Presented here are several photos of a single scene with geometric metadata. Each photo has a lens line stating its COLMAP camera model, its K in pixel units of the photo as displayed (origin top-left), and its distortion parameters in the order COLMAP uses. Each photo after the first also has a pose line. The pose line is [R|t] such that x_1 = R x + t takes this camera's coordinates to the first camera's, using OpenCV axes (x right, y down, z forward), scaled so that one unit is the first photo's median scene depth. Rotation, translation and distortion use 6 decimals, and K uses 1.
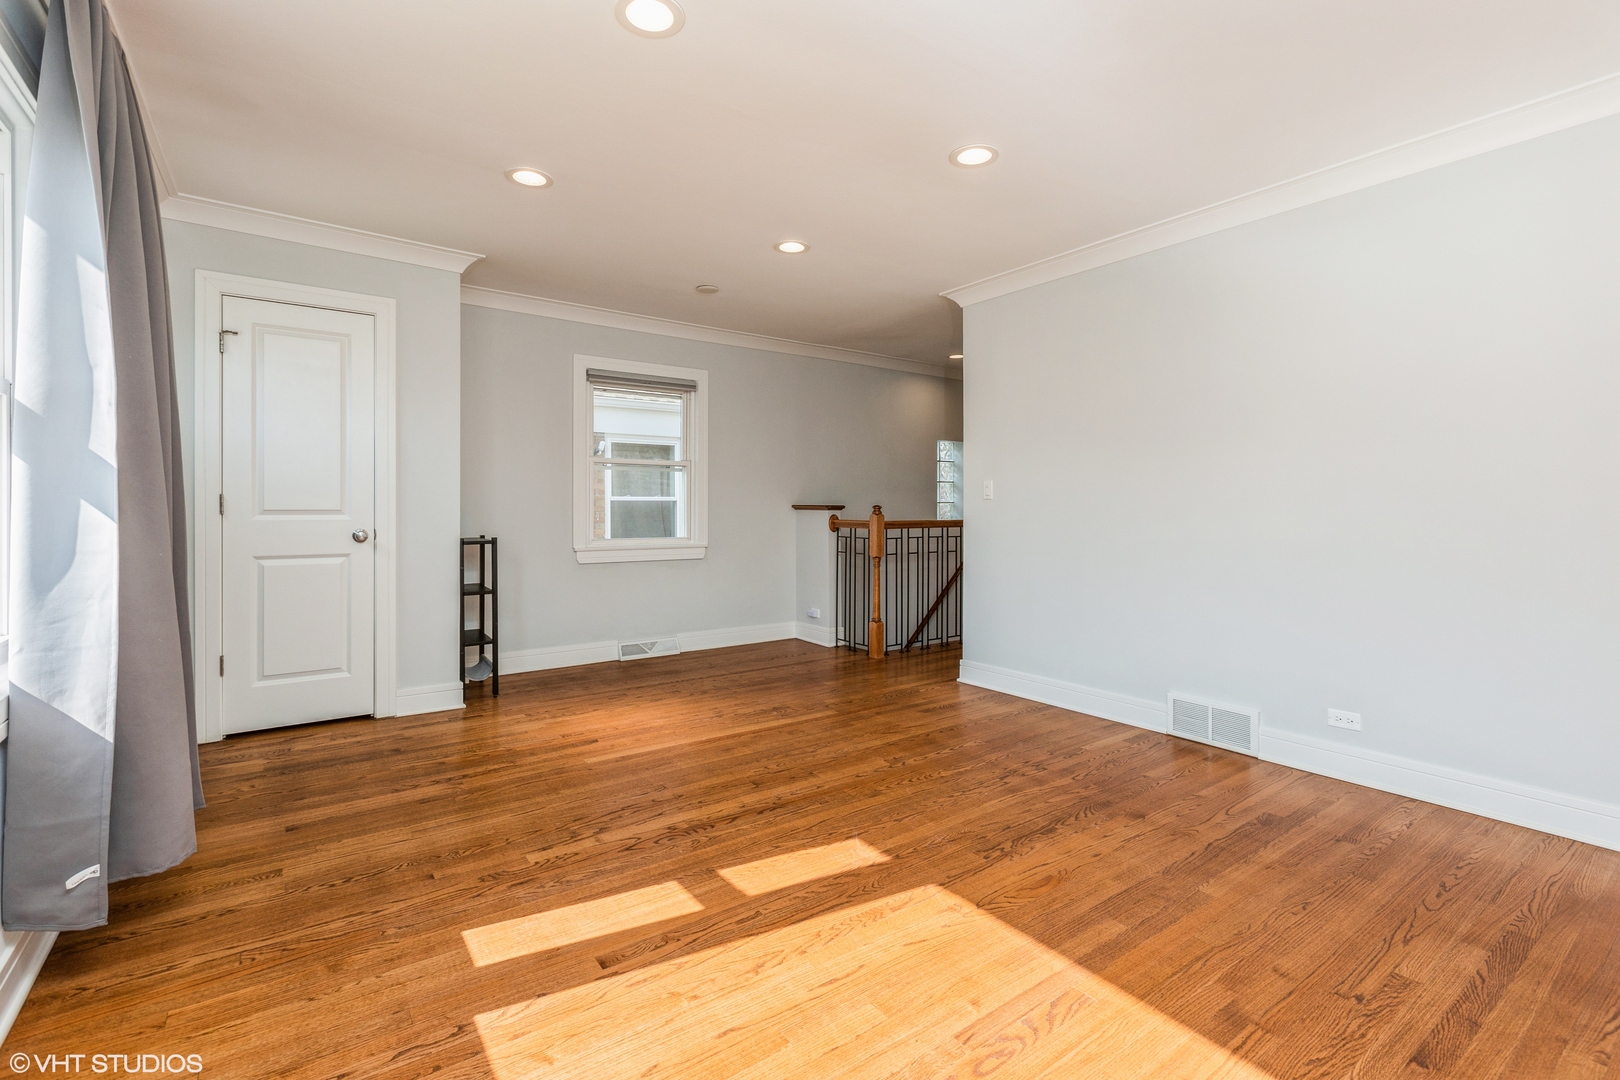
lens RADIAL K [[730.5, 0, 798.5], [0, 730.5, 510.3], [0, 0, 1]] dist [-0.001063, -0.000308]
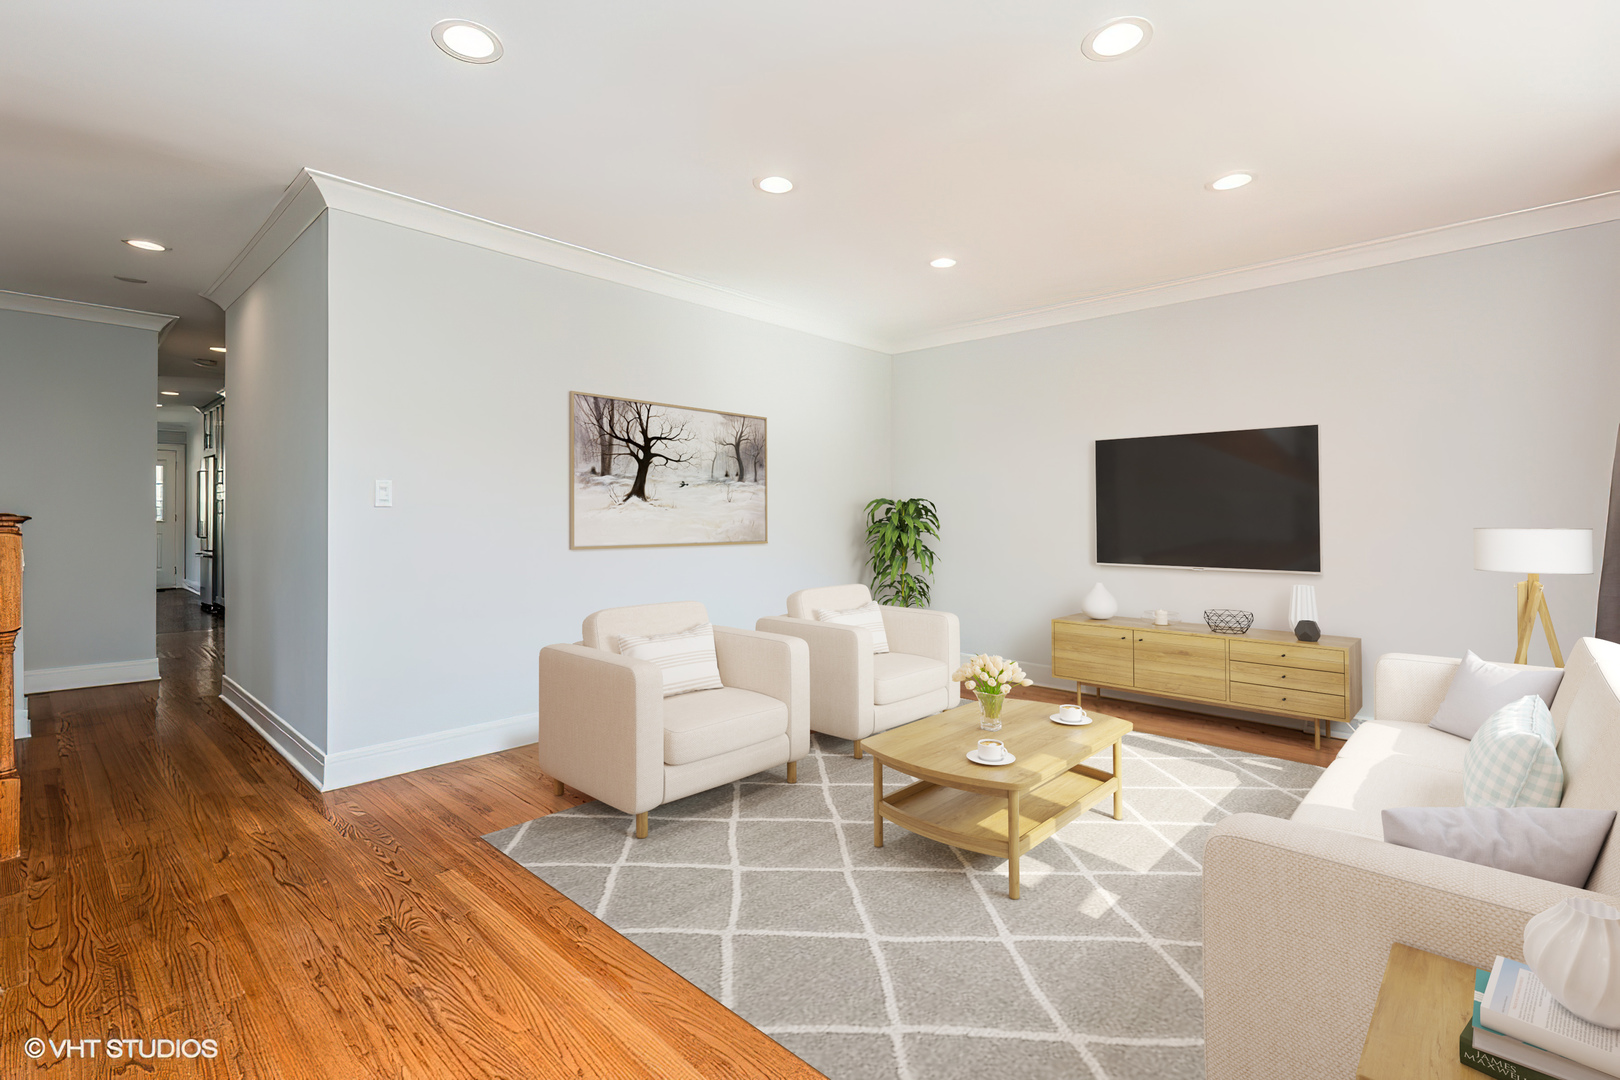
lens RADIAL K [[741.3, 0, 810.9], [0, 741.3, 513.3], [0, 0, 1]] dist [-0.001612, -0.000107]
pose [[-0.195946, 0.003471, 0.980609, -0.884740], [0.001391, 0.999994, -0.003262, -0.010619], [-0.980614, 0.000725, -0.195949, 1.260190]]
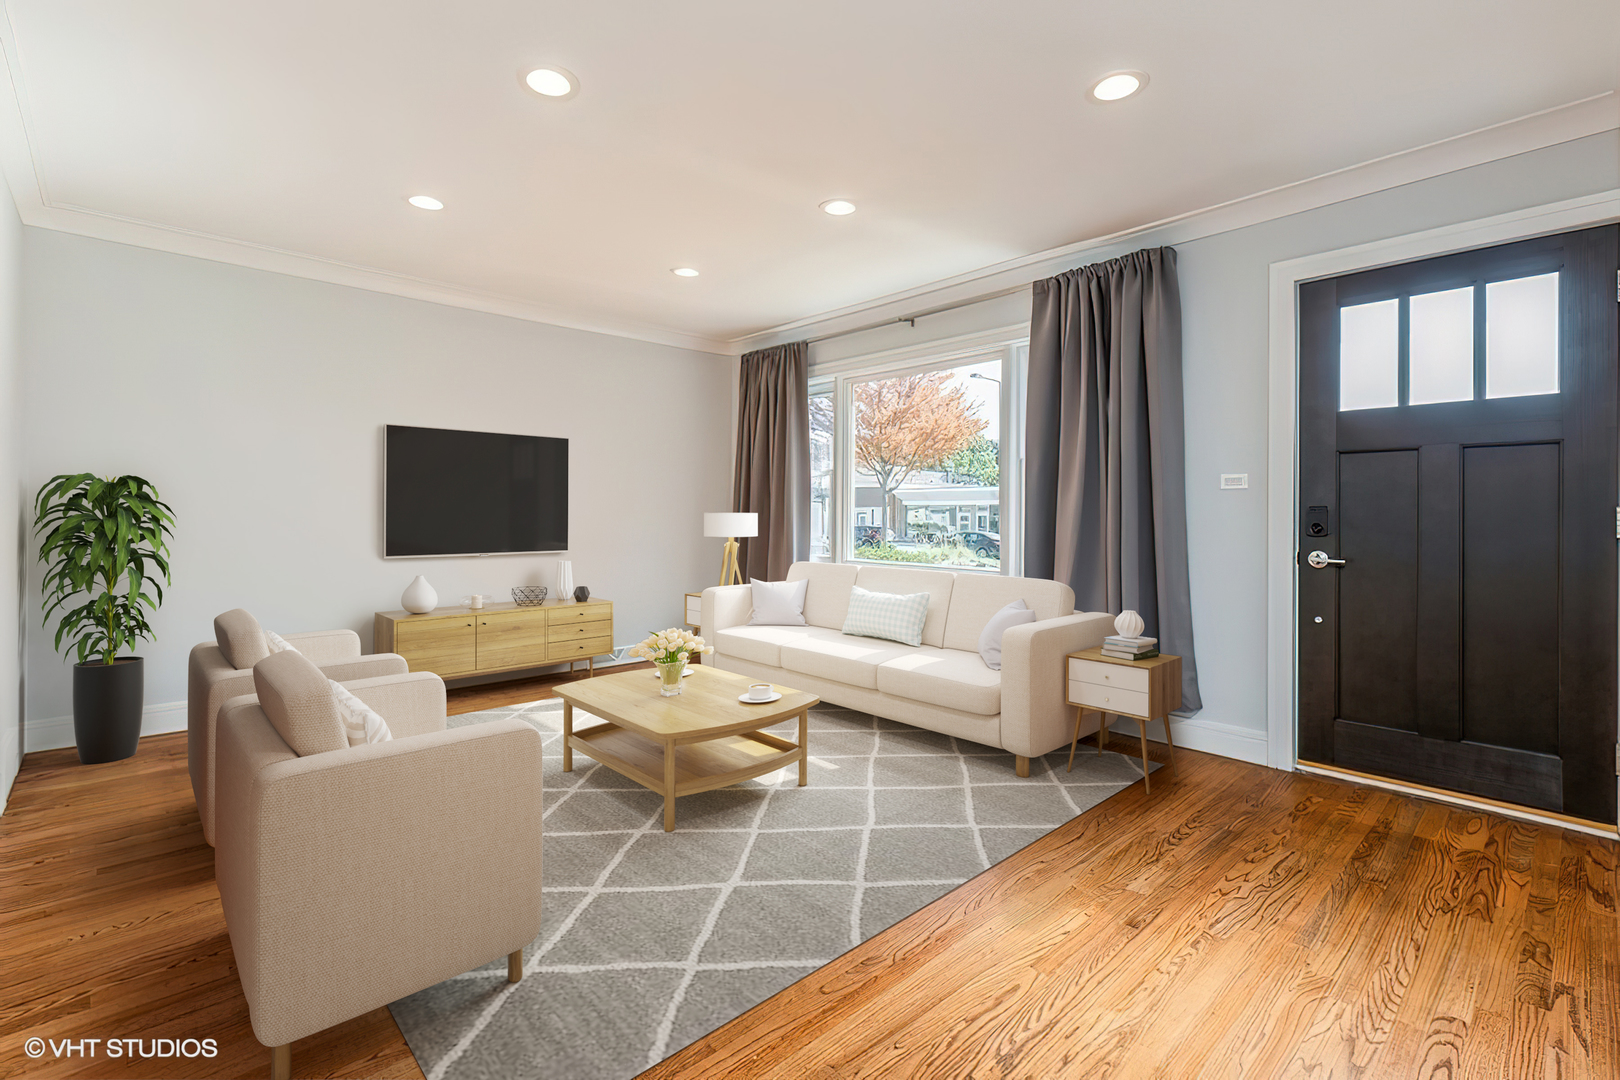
lens RADIAL K [[730.5, 0, 798.5], [0, 730.5, 510.3], [0, 0, 1]] dist [-0.001063, -0.000308]
pose [[-0.991891, -0.007863, -0.126846, 0.070389], [-0.007665, 0.999969, -0.002044, -0.002048], [0.126858, -0.001055, -0.991920, 2.012767]]
